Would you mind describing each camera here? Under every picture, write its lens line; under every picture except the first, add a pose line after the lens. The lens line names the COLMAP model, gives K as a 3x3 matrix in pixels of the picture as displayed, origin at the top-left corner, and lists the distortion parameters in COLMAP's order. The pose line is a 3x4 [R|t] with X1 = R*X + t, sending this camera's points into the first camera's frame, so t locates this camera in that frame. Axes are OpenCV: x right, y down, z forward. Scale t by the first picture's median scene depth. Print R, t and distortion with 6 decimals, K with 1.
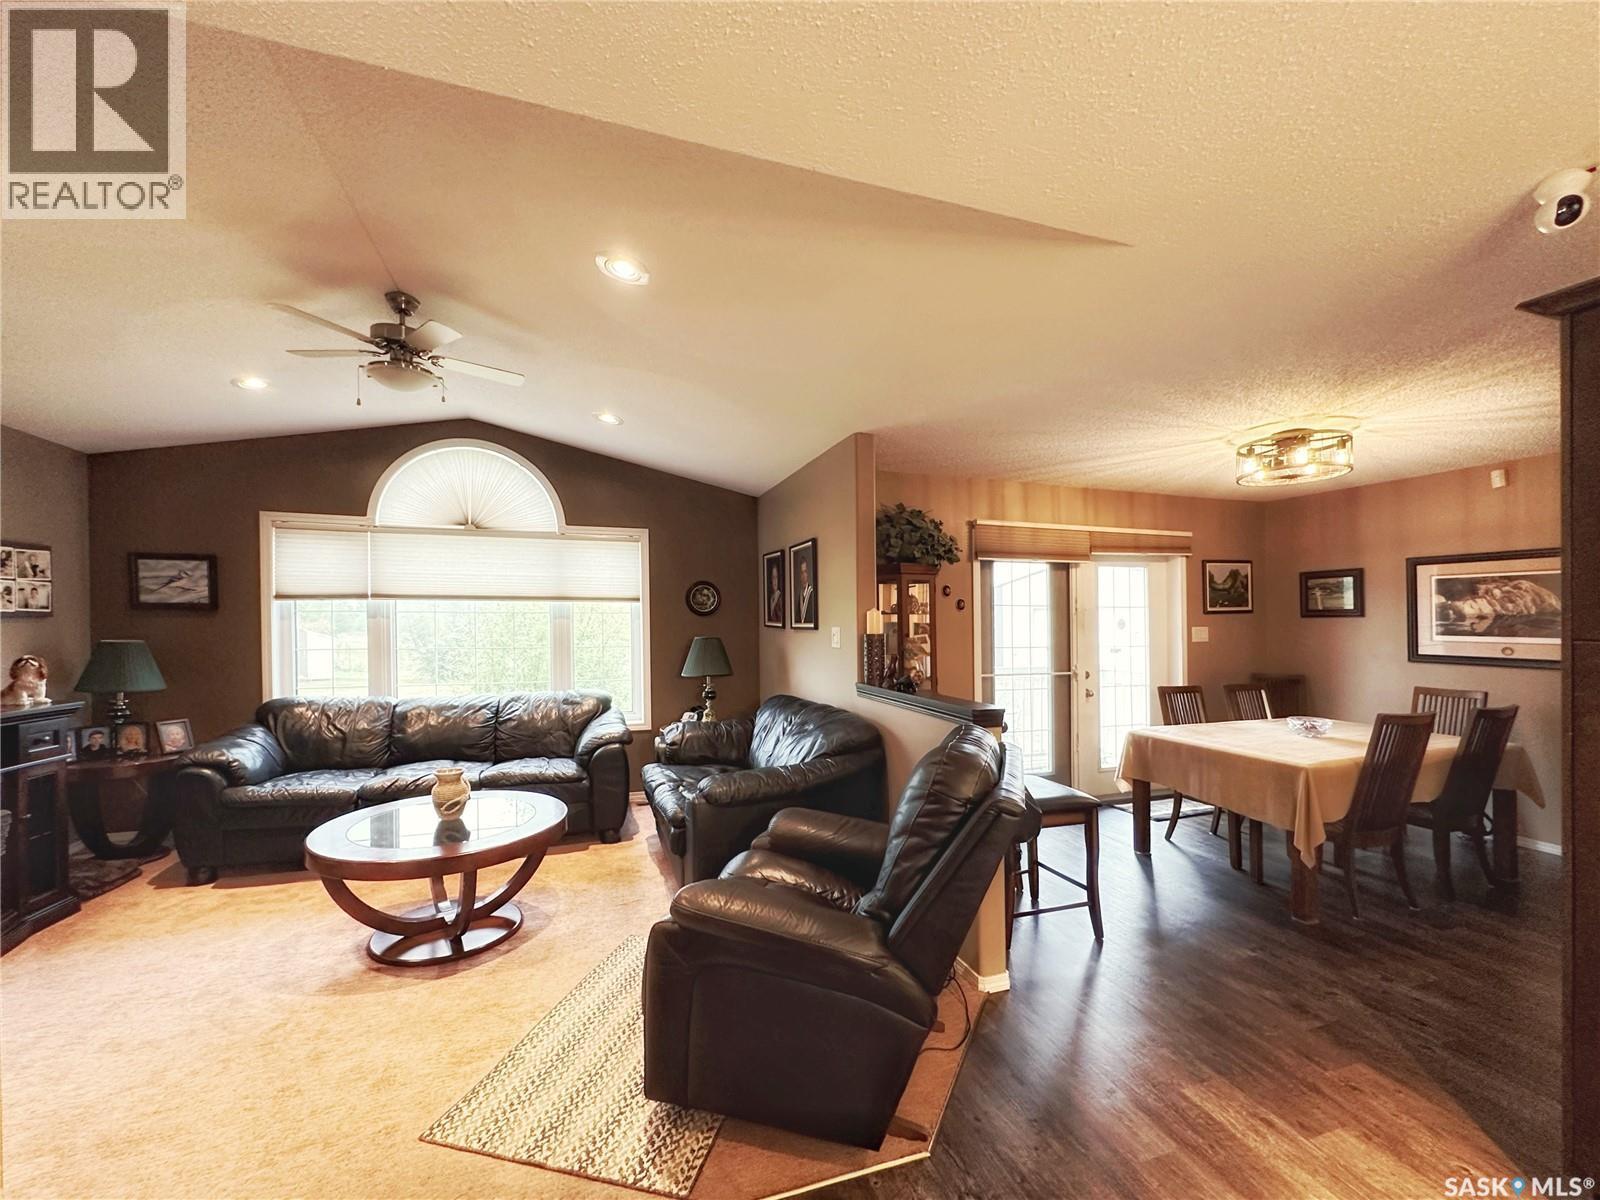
lens RADIAL K [[651.7, 0, 788.1], [0, 651.7, 626.6], [0, 0, 1]] dist [-0.004360, 0.001092]
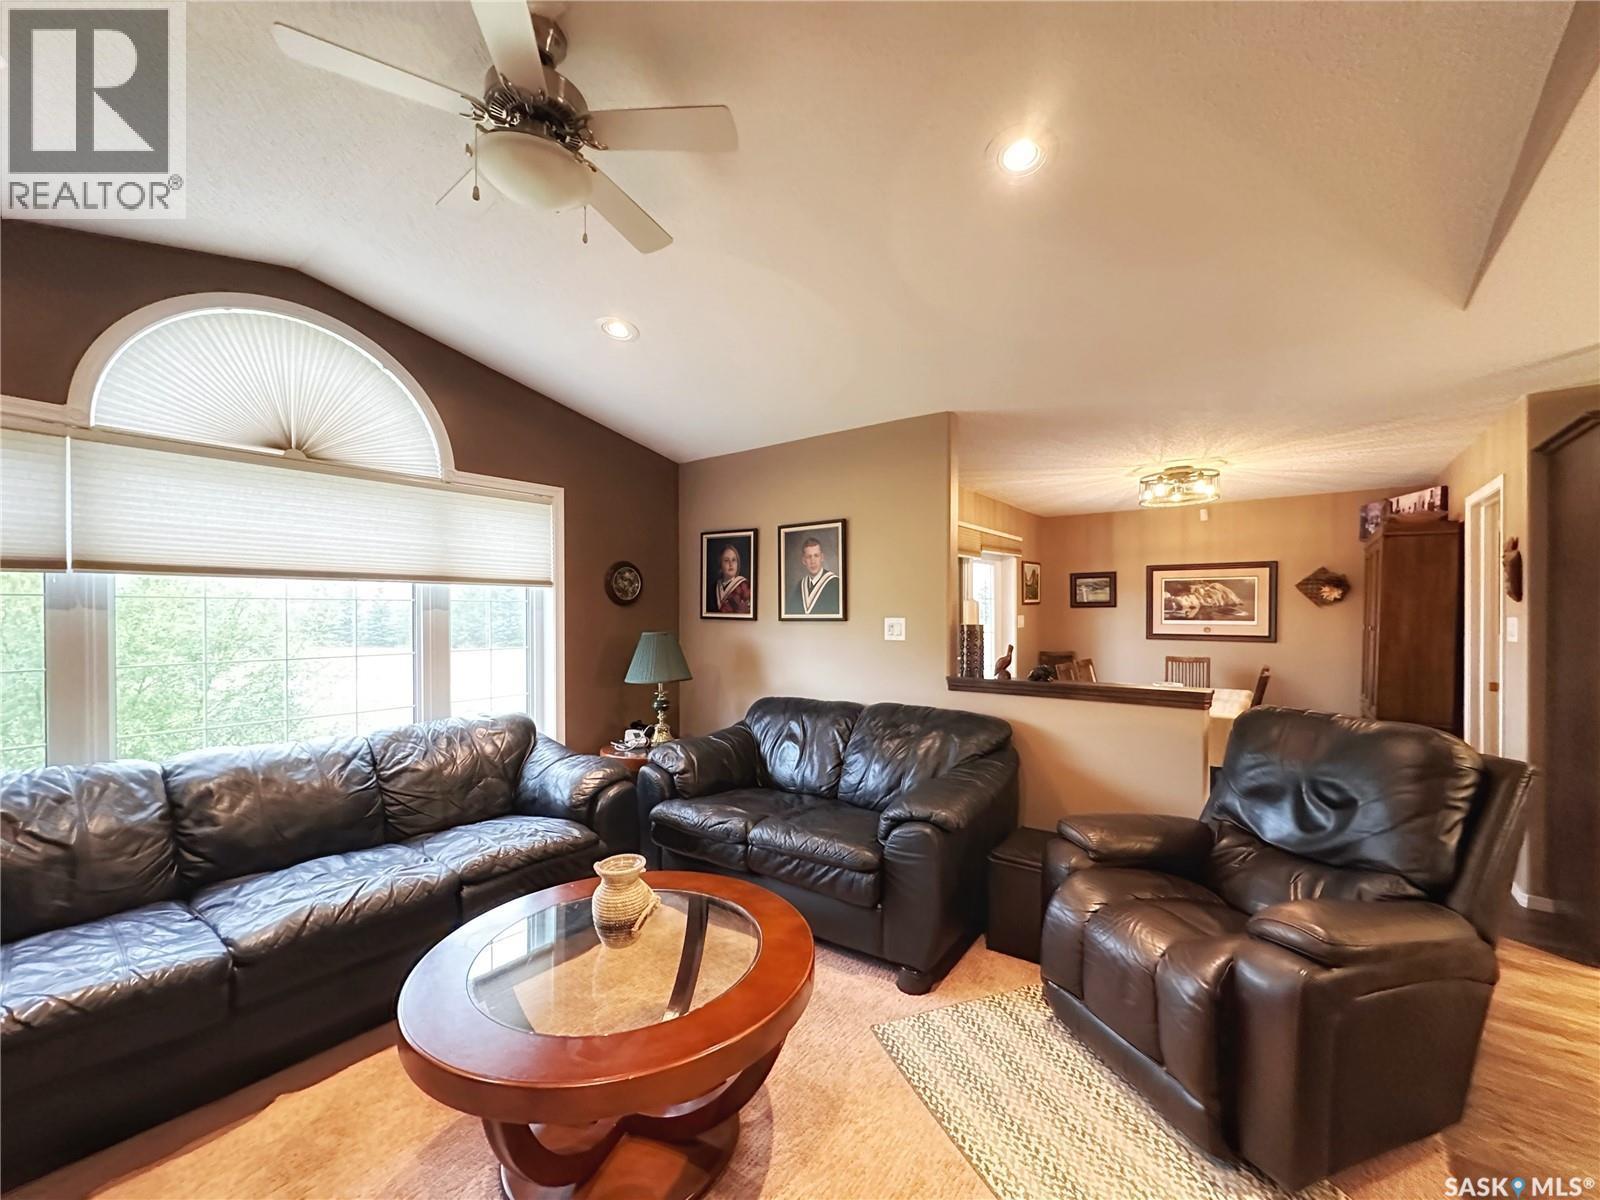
lens RADIAL K [[651.7, 0, 799.5], [0, 651.7, 618.9], [0, 0, 1]] dist [-0.004360, 0.001092]
pose [[0.821384, -0.009833, 0.570292, -0.464281], [0.009354, 0.999949, 0.003769, -0.002083], [-0.570300, 0.002239, 0.821434, 0.267834]]
